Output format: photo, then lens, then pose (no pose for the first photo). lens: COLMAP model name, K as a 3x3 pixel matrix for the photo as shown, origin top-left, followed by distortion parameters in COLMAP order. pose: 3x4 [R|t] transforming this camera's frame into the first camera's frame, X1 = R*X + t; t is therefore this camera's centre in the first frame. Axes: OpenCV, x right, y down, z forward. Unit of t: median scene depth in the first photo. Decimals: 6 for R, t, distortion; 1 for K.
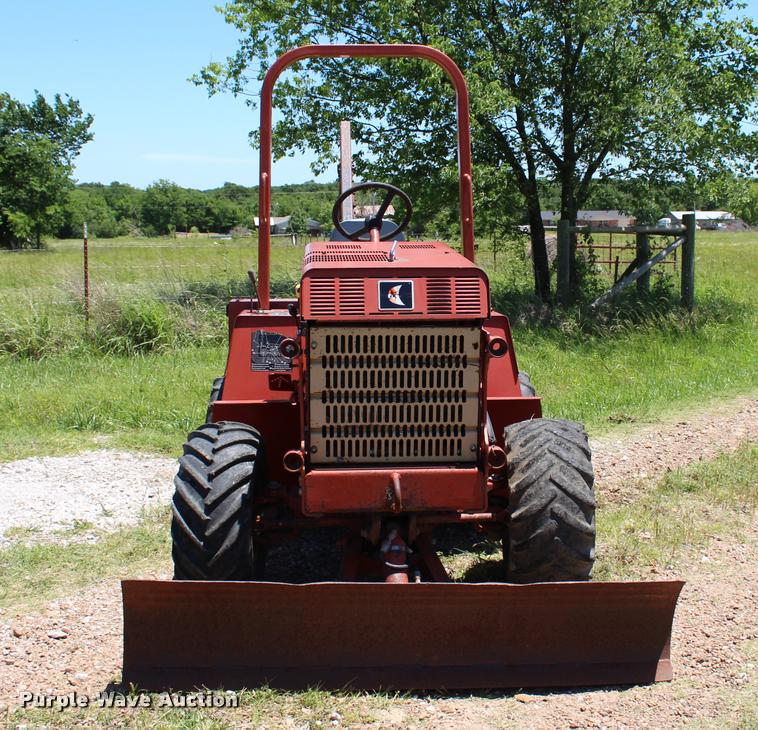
lens RADIAL K [[1110.4, 0, 379.0], [0, 1110.4, 365.0], [0, 0, 1]] dist [-0.123960, -0.072785]
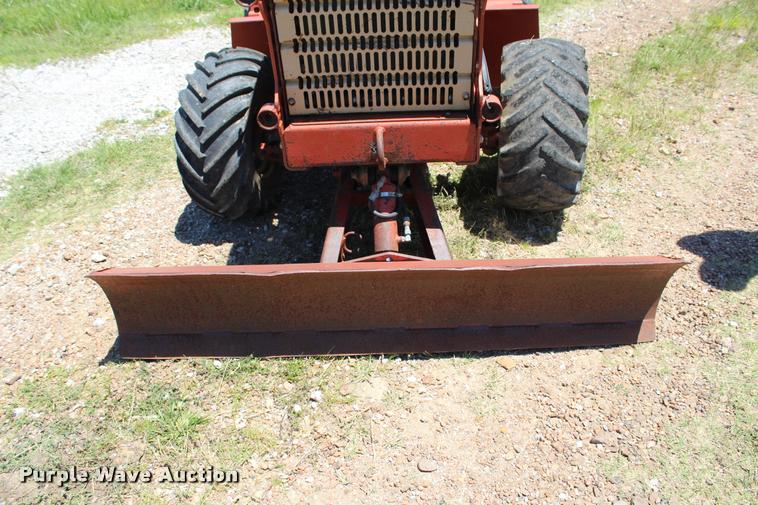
lens RADIAL K [[659.3, 0, 380.5], [0, 659.3, 306.7], [0, 0, 1]] dist [-0.214639, 0.713975]
pose [[0.999041, 0.004586, -0.043542, 0.040041], [0.018403, 0.858400, 0.512650, -0.053376], [0.039727, -0.512960, 0.857493, 0.448511]]
